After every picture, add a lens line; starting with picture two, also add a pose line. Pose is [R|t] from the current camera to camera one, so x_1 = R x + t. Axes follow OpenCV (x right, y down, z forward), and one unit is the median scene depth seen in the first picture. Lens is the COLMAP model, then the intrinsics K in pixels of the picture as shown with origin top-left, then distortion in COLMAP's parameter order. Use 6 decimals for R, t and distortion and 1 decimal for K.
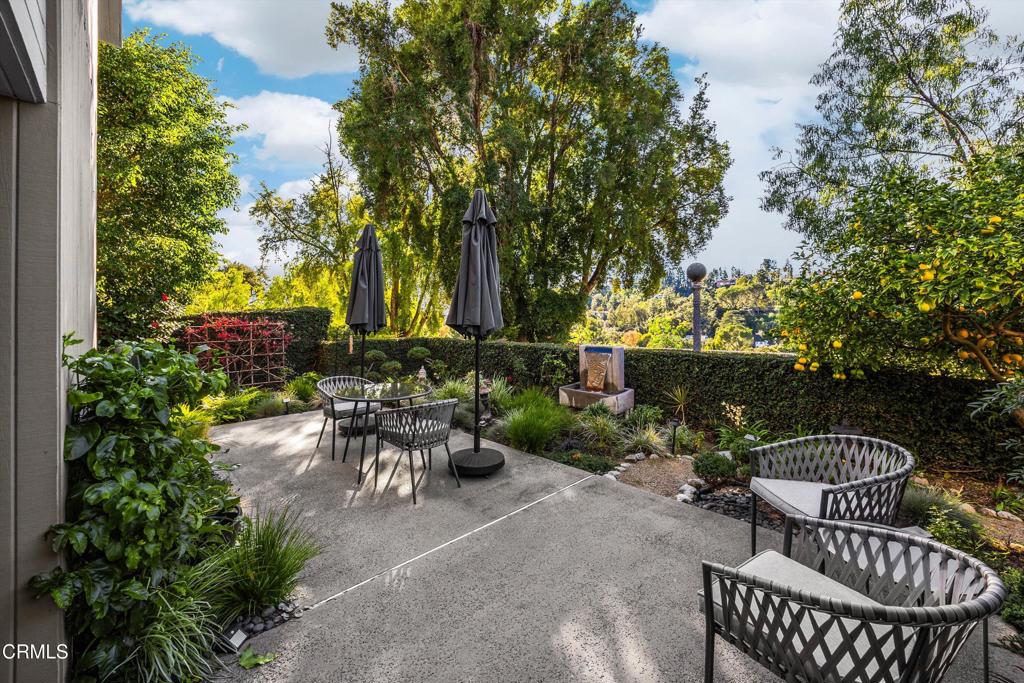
lens RADIAL K [[403.0, 0, 527.1], [0, 403.0, 316.8], [0, 0, 1]] dist [0.005749, 0.000076]
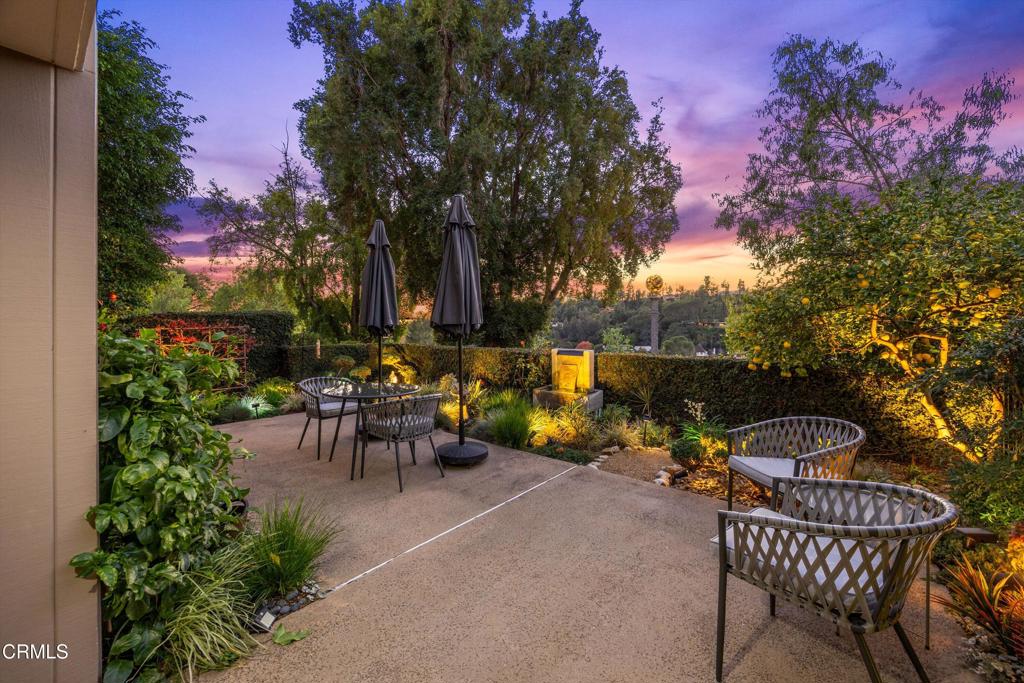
lens RADIAL K [[403.0, 0, 510.6], [0, 403.0, 335.3], [0, 0, 1]] dist [0.005749, 0.000076]
pose [[0.993696, 0.007520, 0.111856, -0.112816], [-0.007995, 0.999961, 0.003798, 0.037252], [-0.111823, -0.004668, 0.993717, -0.033845]]
